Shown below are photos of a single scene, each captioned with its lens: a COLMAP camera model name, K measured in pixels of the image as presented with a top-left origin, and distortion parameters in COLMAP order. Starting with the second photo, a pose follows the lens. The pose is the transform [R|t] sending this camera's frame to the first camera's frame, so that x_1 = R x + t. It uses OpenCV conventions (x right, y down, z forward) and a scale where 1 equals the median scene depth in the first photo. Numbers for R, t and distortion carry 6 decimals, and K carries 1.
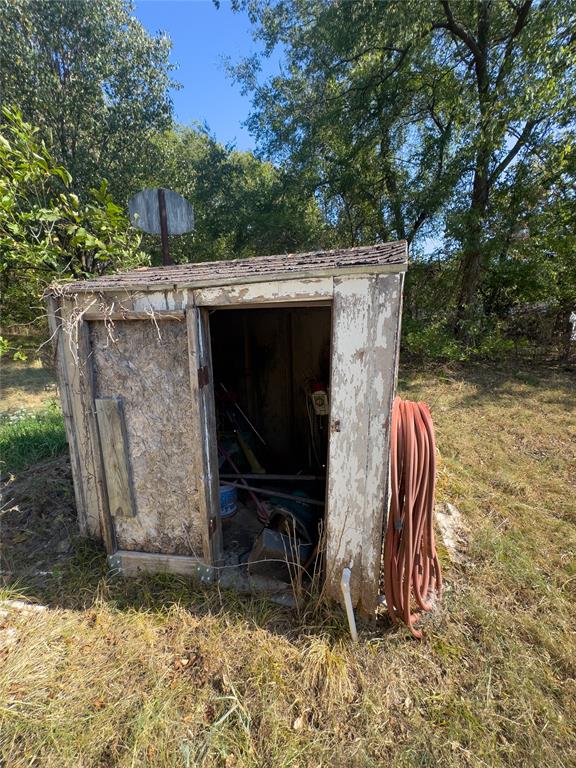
lens RADIAL K [[308.4, 0, 287.6], [0, 308.4, 384.2], [0, 0, 1]] dist [-0.000787, -0.000025]
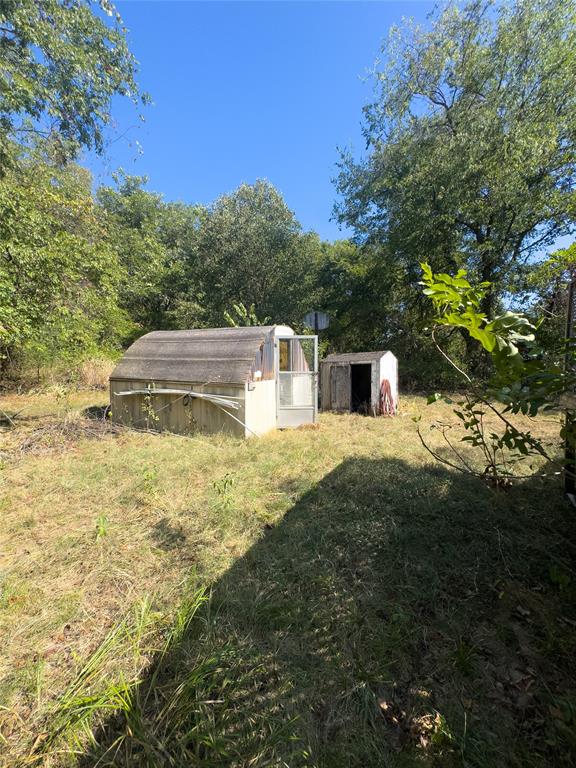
lens RADIAL K [[308.4, 0, 285.6], [0, 308.4, 381.4], [0, 0, 1]] dist [-0.000787, -0.000025]
pose [[0.954843, 0.009091, -0.296971, 0.097640], [-0.054536, 0.987912, -0.145104, 0.329404], [0.292063, 0.154747, 0.943797, -1.609952]]
